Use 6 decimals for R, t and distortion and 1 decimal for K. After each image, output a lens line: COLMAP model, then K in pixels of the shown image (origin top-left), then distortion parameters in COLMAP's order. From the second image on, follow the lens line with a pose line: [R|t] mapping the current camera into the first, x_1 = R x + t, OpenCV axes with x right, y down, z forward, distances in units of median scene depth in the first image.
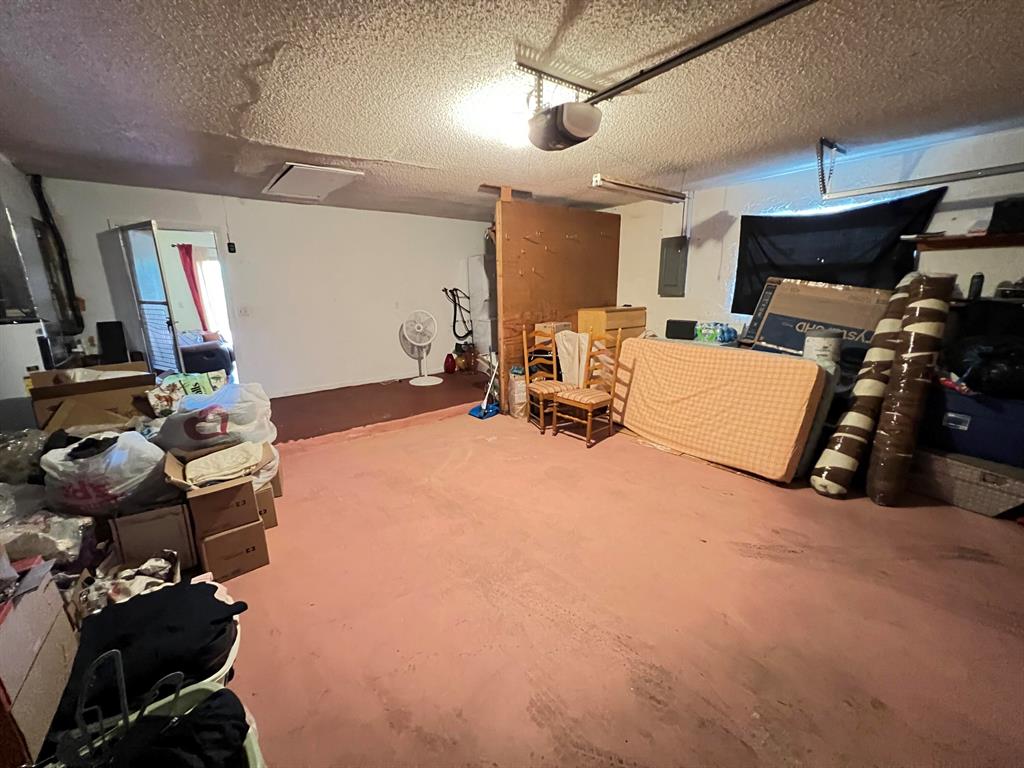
lens RADIAL K [[408.1, 0, 514.0], [0, 408.1, 382.6], [0, 0, 1]] dist [-0.000996, 0.000018]
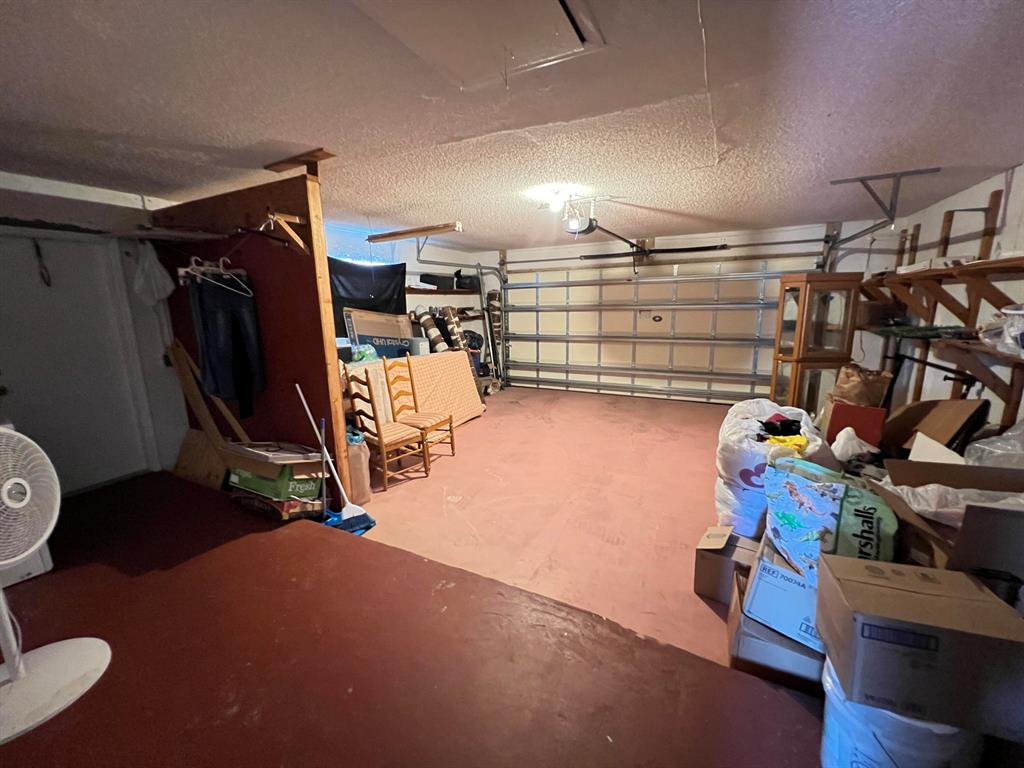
lens RADIAL K [[408.1, 0, 515.6], [0, 408.1, 384.6], [0, 0, 1]] dist [-0.000996, 0.000018]
pose [[-0.421458, -0.150535, 0.894267, -0.980840], [0.229890, 0.936178, 0.265934, -0.318926], [-0.877225, 0.317663, -0.359953, 1.382648]]
